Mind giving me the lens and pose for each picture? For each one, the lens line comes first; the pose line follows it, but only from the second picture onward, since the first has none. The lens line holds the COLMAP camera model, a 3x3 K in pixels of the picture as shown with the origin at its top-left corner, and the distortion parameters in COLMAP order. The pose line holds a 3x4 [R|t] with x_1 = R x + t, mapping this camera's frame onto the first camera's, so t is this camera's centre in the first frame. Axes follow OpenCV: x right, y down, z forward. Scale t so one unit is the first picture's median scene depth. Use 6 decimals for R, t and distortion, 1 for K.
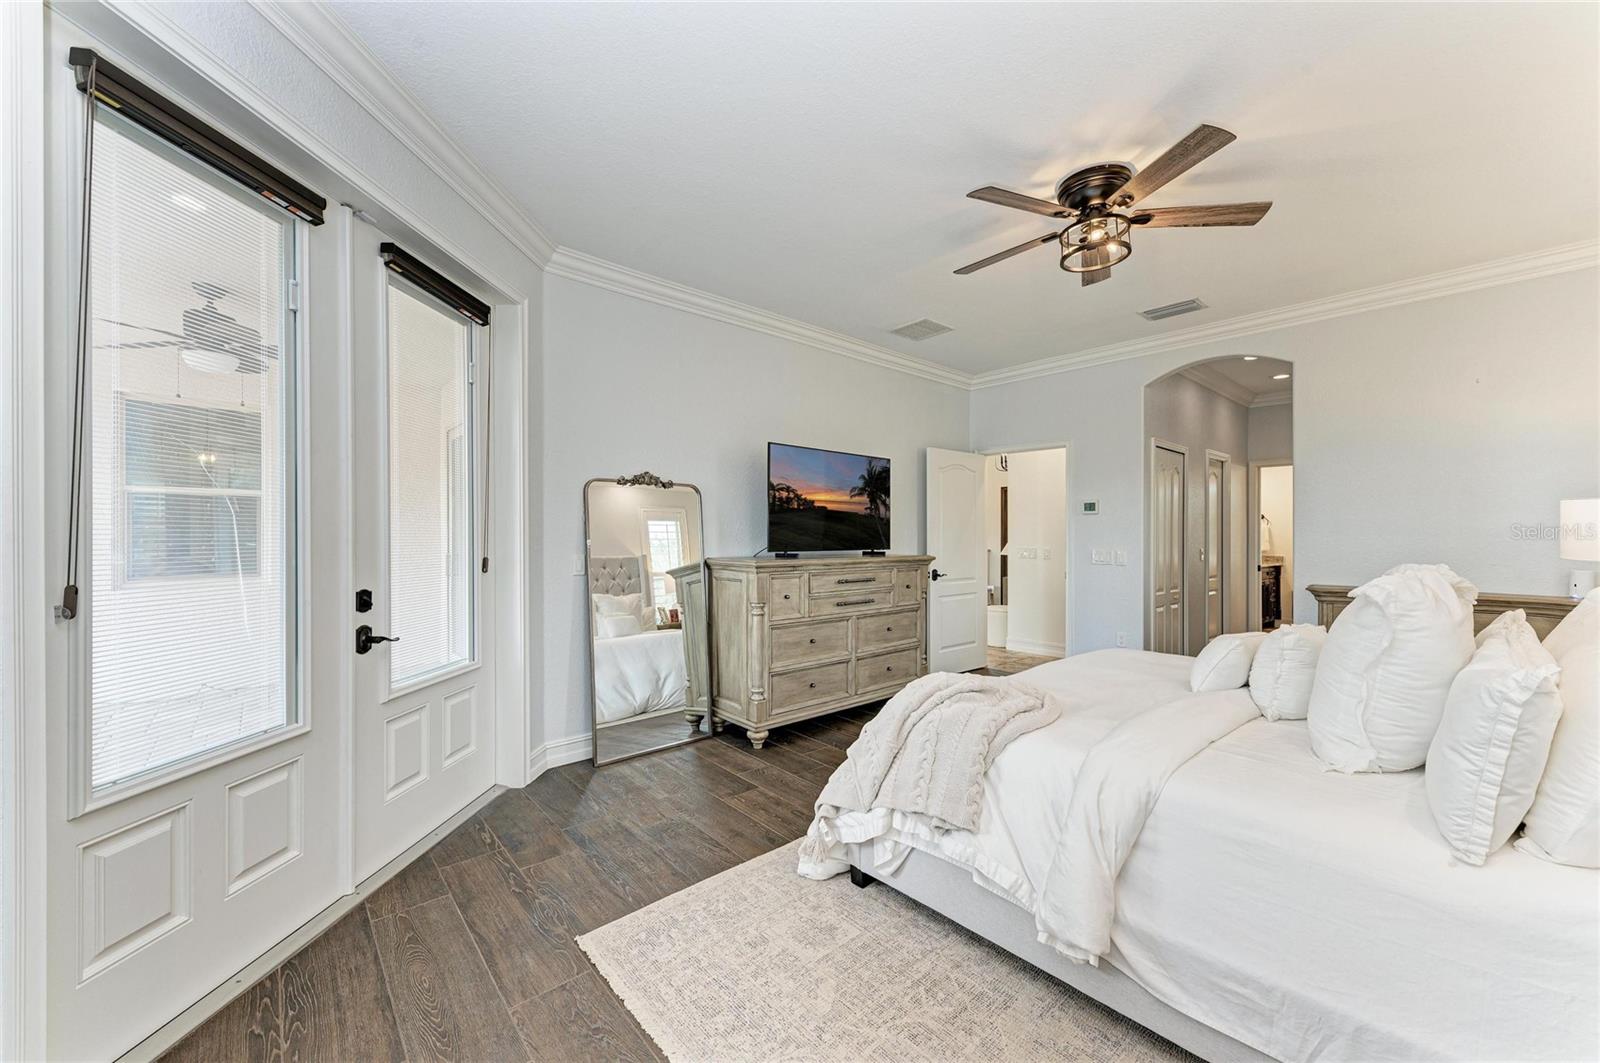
lens RADIAL K [[604.0, 0, 800.0], [0, 604.0, 531.5], [0, 0, 1]] dist [0.019878, -0.005387]
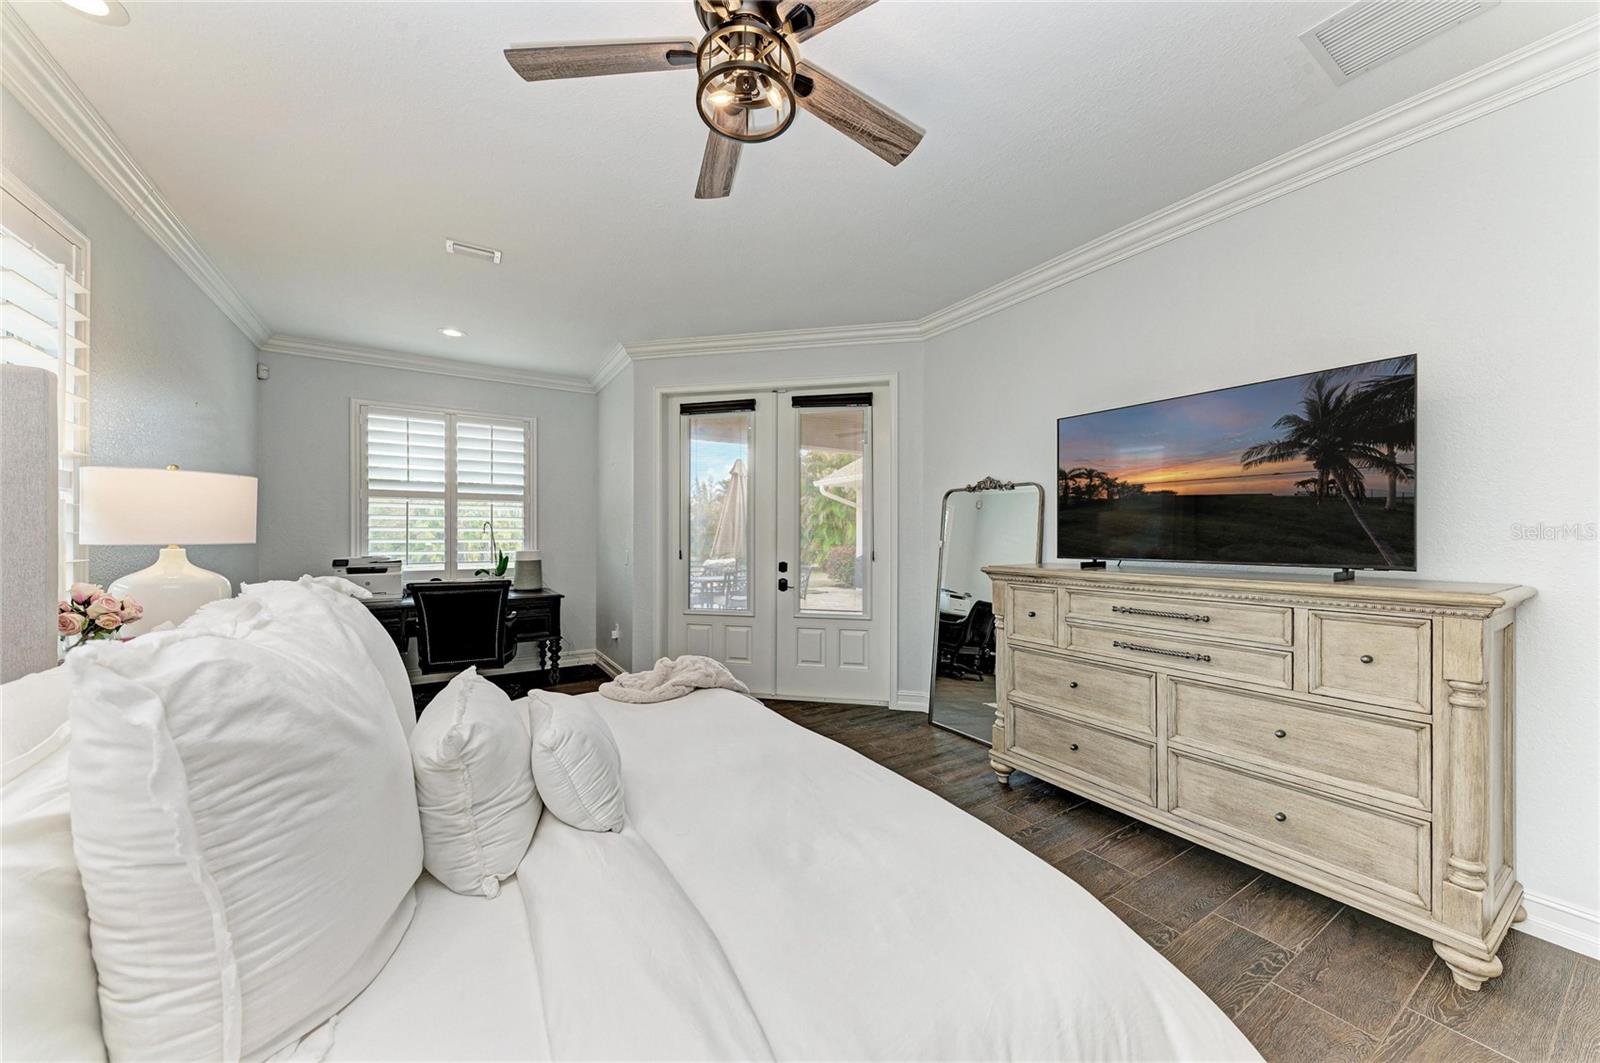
lens RADIAL K [[561.3, 0, 799.9], [0, 561.3, 534.9], [0, 0, 1]] dist [0.023529, -0.006988]
pose [[-0.143327, -0.005574, -0.989660, 0.707699], [0.004128, 0.999972, -0.006230, 0.006192], [0.989667, -0.004979, -0.143300, 0.752810]]
